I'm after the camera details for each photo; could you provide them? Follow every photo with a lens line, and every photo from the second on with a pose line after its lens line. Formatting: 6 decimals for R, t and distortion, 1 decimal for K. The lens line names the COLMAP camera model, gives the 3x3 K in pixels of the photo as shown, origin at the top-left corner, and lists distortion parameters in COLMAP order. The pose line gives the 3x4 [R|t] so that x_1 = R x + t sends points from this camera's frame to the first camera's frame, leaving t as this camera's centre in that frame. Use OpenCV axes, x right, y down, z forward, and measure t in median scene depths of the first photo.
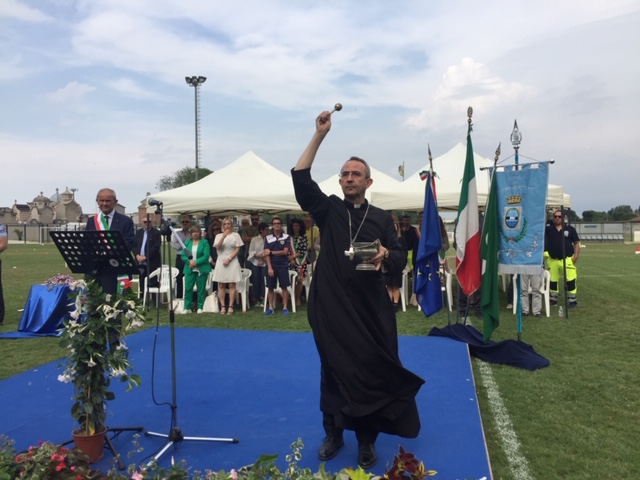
lens RADIAL K [[576.3, 0, 320.0], [0, 576.3, 240.0], [0, 0, 1]] dist [0.022142, 0.003772]
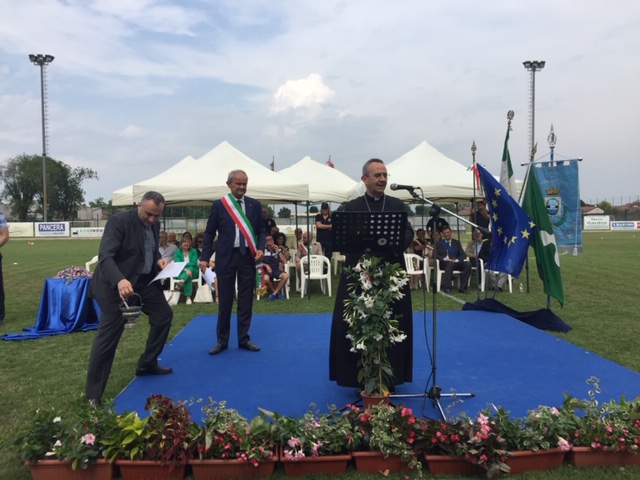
lens RADIAL K [[576.3, 0, 320.0], [0, 576.3, 240.0], [0, 0, 1]] dist [0.022142, 0.003772]
pose [[0.963359, -0.014168, 0.267841, -0.426522], [0.010852, 0.999845, 0.013857, 0.009173], [-0.267996, -0.010443, 0.963363, -0.021027]]
